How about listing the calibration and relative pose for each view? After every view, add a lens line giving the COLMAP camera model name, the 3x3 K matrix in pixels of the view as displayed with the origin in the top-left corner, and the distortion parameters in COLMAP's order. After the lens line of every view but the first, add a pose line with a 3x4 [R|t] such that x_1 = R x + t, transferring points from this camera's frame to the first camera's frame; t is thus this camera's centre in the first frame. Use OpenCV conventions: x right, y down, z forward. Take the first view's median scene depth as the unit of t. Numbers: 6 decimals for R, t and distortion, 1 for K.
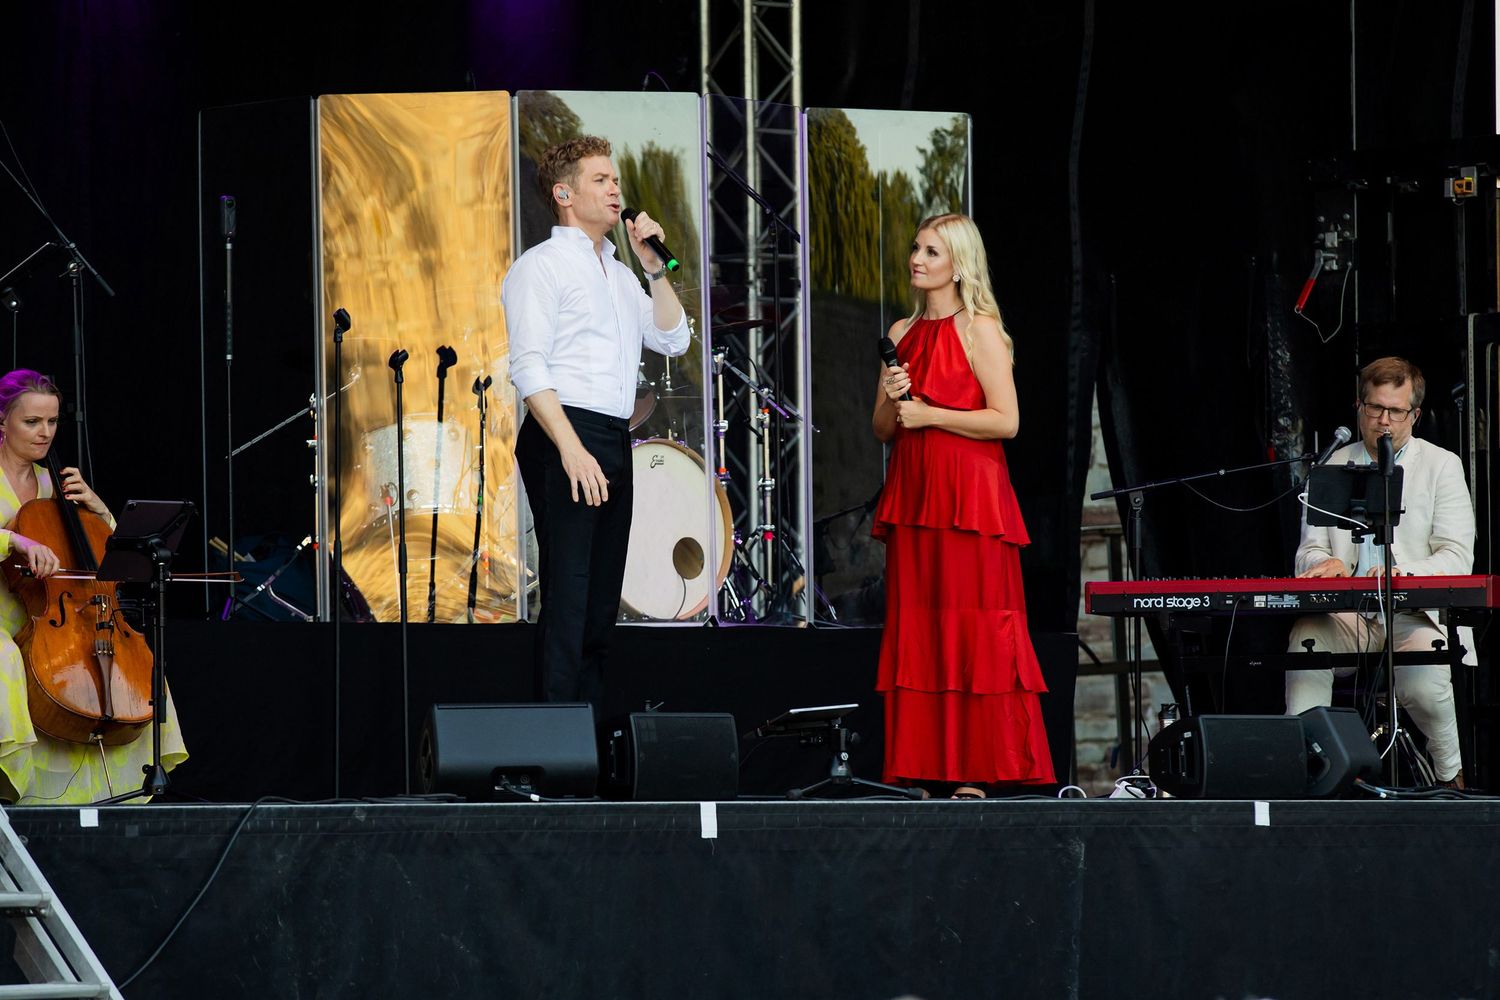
lens RADIAL K [[9330.5, 0, 844.7], [0, 9330.5, 507.0], [0, 0, 1]] dist [1.271644, 34.368830]
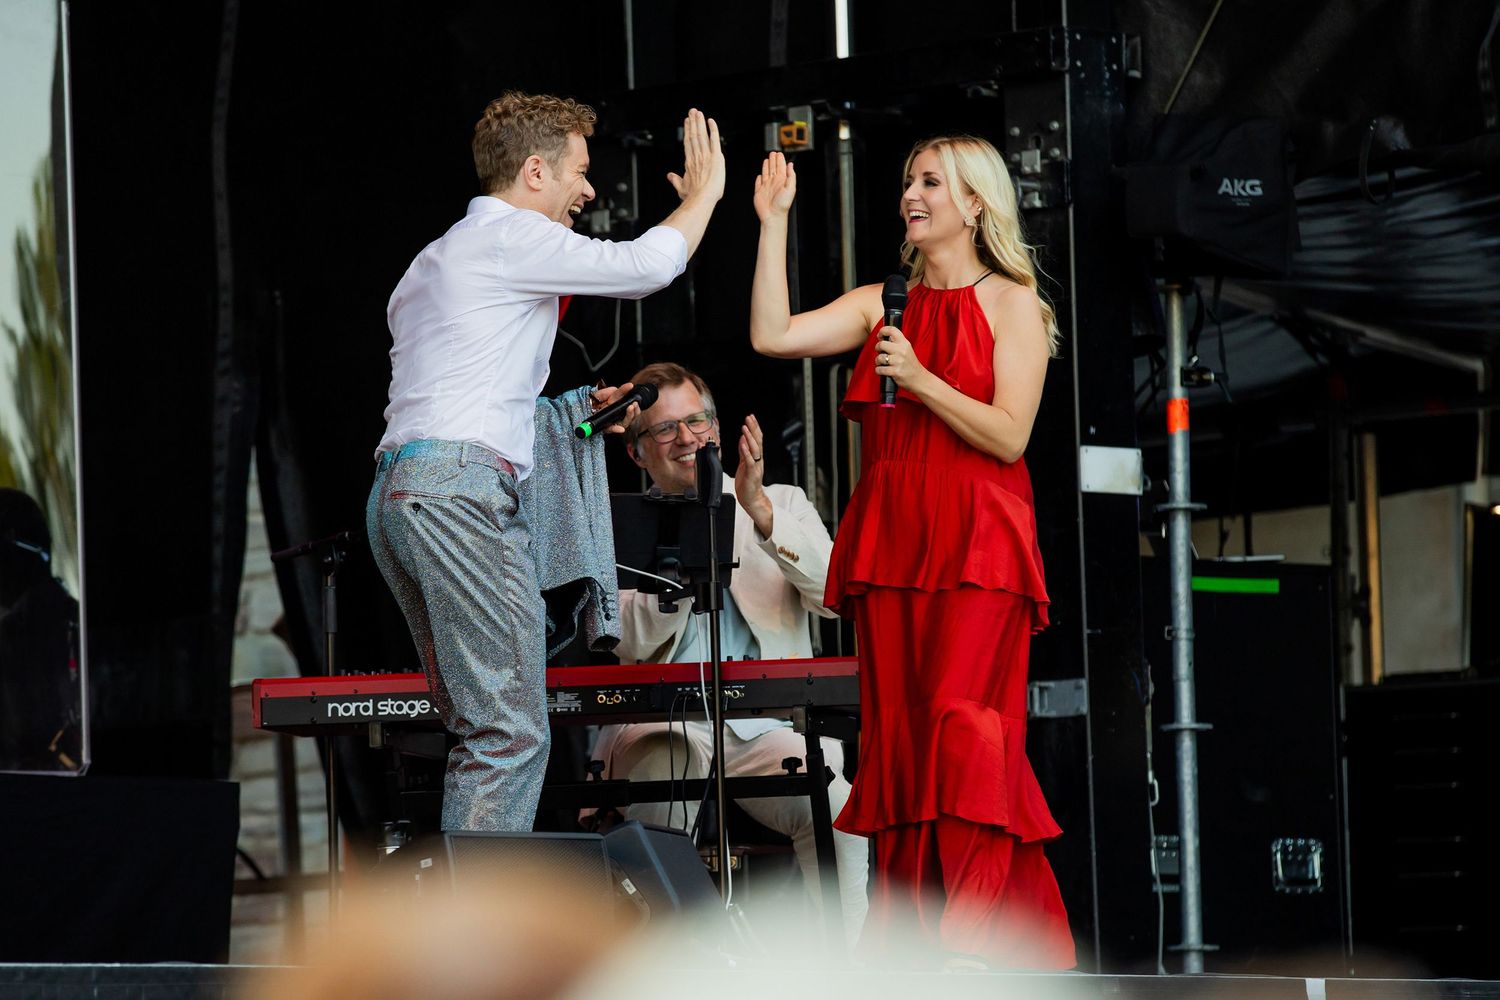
lens RADIAL K [[10902.2, 0, 693.1], [0, 10902.2, 462.9], [0, 0, 1]] dist [0.993973, 31.267064]
pose [[0.997387, -0.007321, 0.071874, 0.001796], [0.010336, 0.999078, -0.041670, 0.025179], [-0.071502, 0.042304, 0.996543, 0.239941]]
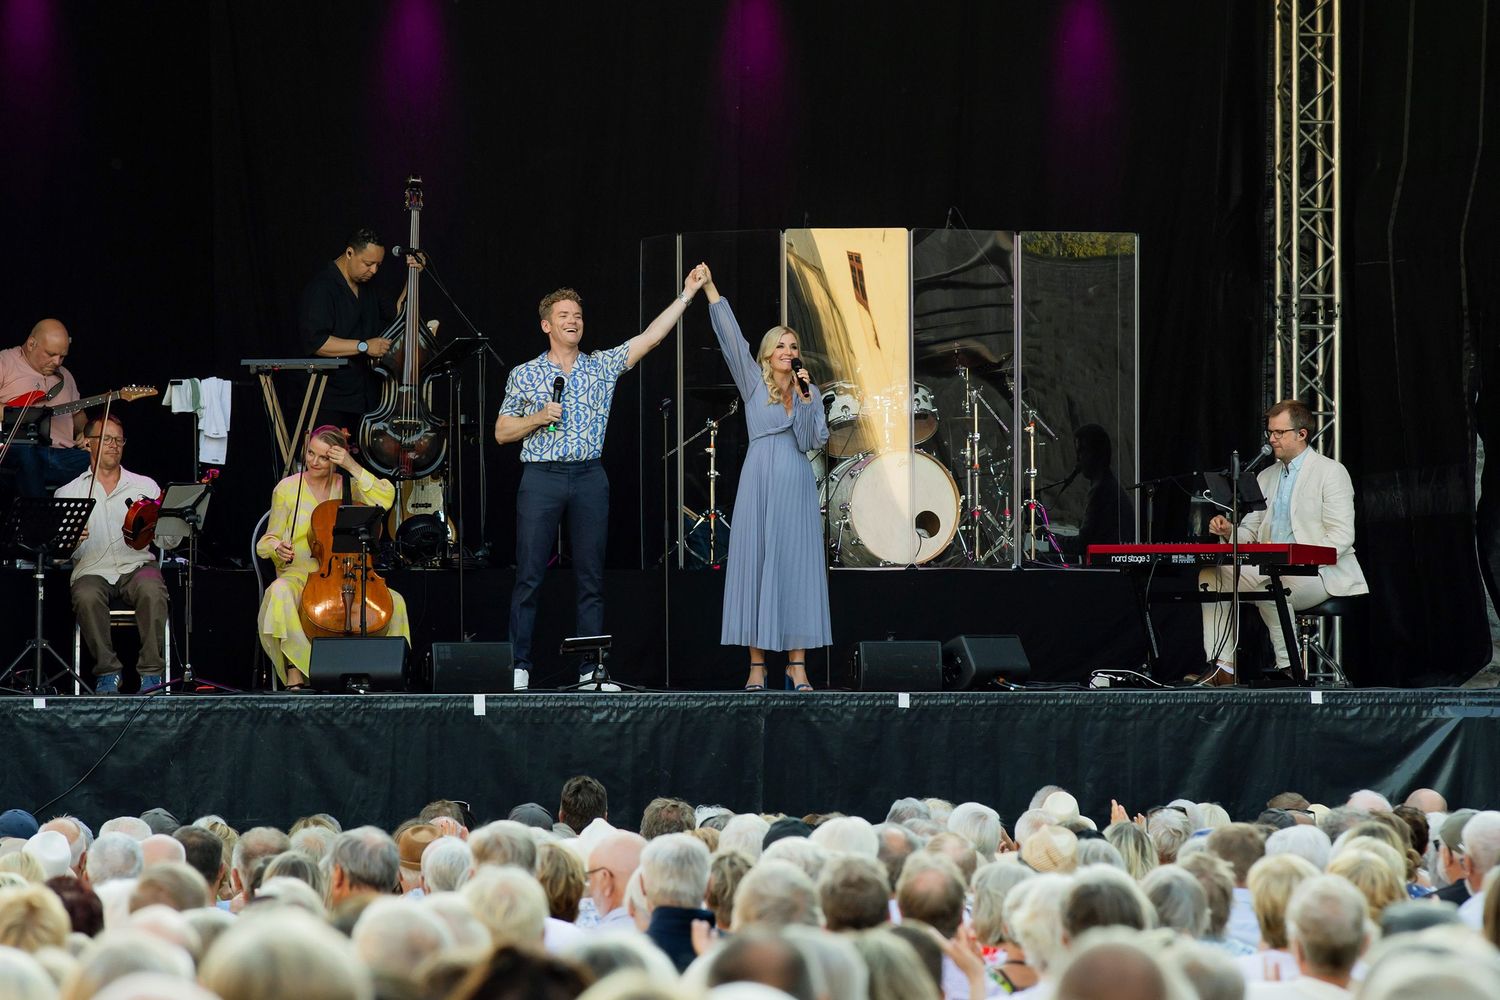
lens RADIAL K [[10002.2, 0, 750.0], [0, 10002.2, 500.0], [0, 0, 1]] dist [1.910548, -70.889017]
pose [[0.918691, 0.001464, -0.394975, 0.640479], [0.008530, 0.999686, 0.023544, -0.039729], [0.394885, -0.024999, 0.918390, -0.565453]]
